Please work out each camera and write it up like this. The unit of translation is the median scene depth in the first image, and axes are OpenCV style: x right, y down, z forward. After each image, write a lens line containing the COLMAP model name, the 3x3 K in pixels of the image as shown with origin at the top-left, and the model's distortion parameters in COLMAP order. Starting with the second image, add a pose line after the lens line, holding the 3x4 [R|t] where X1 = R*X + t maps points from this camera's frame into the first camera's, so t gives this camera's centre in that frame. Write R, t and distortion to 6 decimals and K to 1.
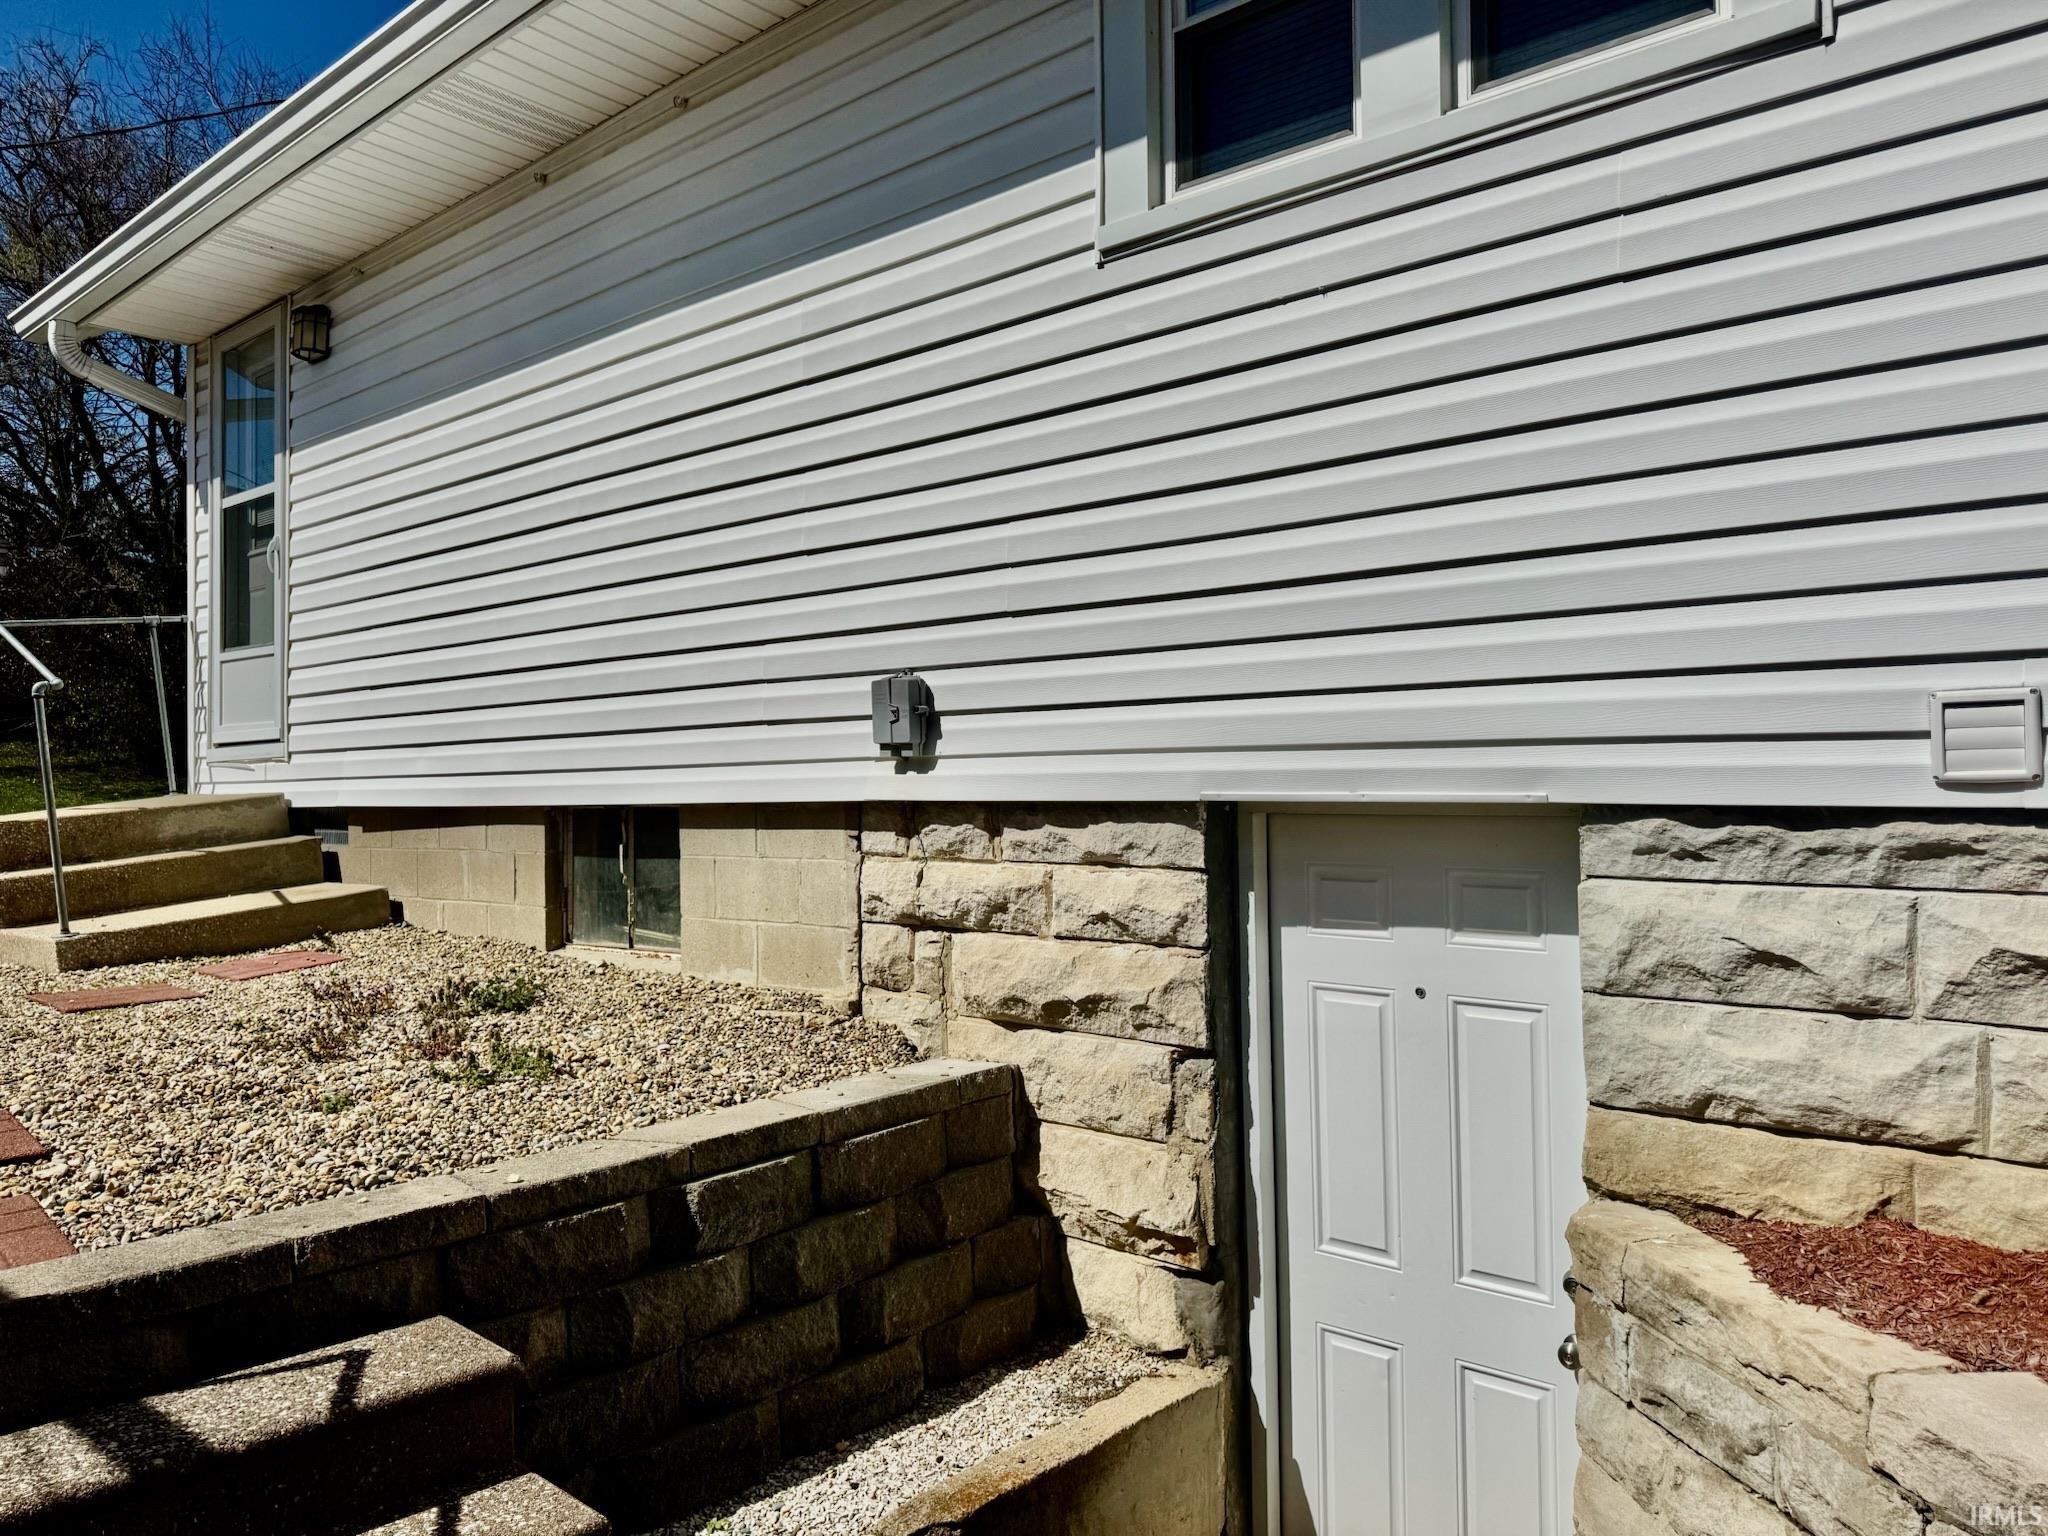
lens RADIAL K [[1449.7, 0, 1024.6], [0, 1449.7, 765.4], [0, 0, 1]] dist [0.067716, -0.068320]
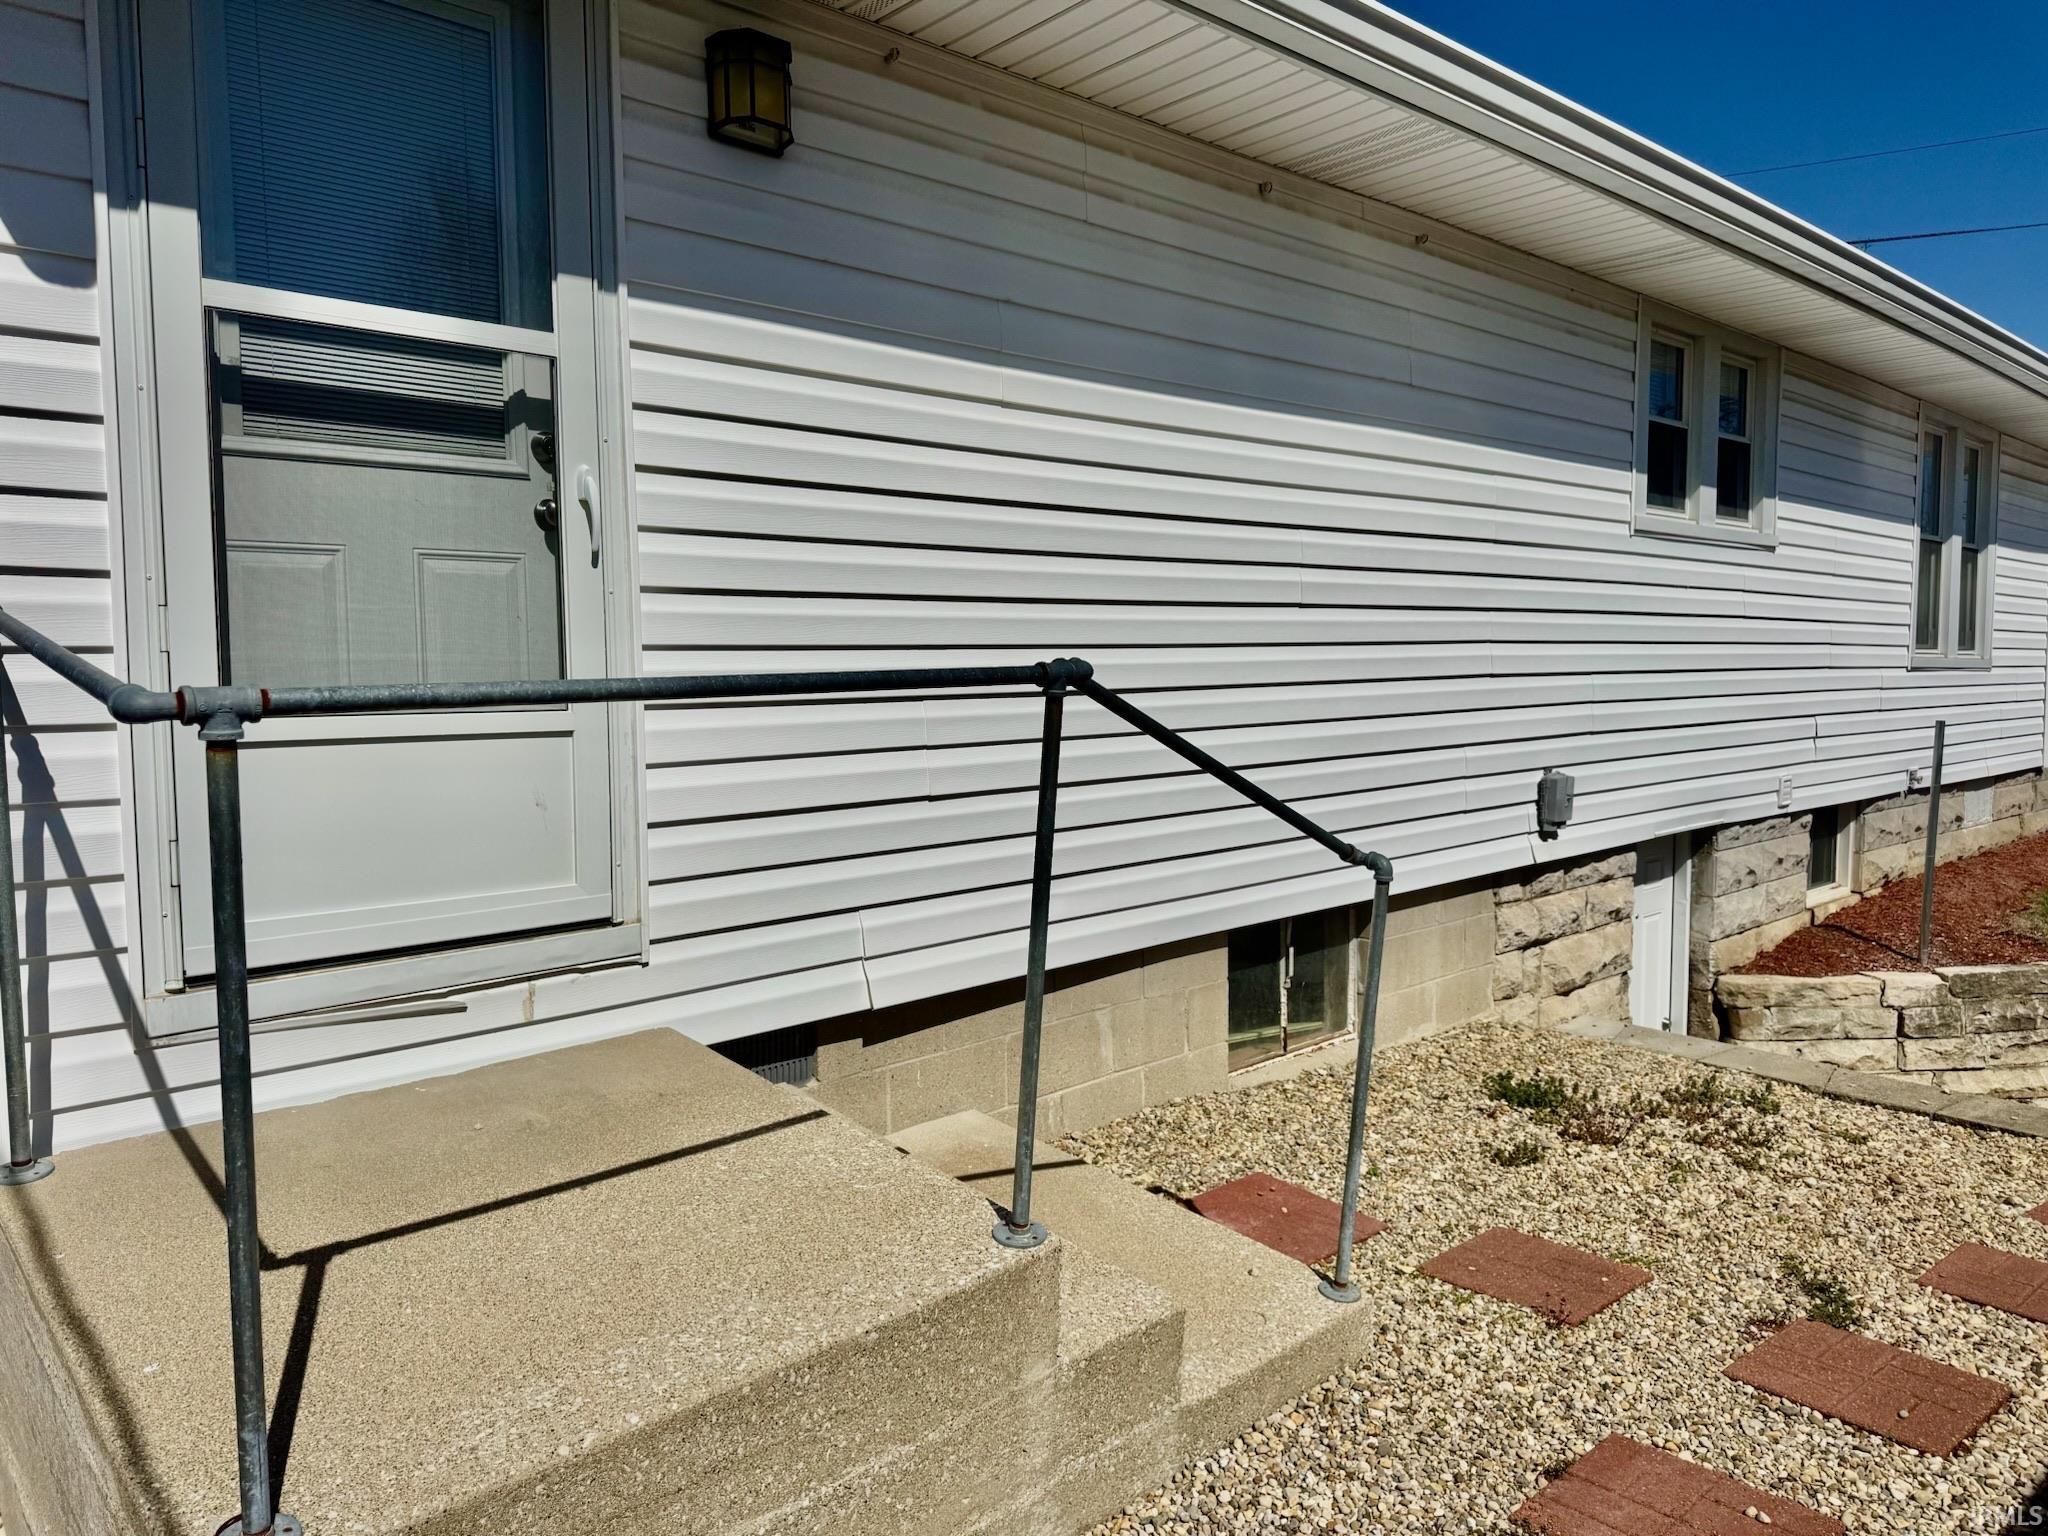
lens RADIAL K [[1449.7, 0, 1023.7], [0, 1449.7, 768.9], [0, 0, 1]] dist [0.067716, -0.068320]
pose [[0.103082, -0.060325, 0.992842, -1.469626], [-0.000095, 0.998159, 0.060657, -0.143401], [-0.994673, -0.006347, 0.102886, 1.282931]]
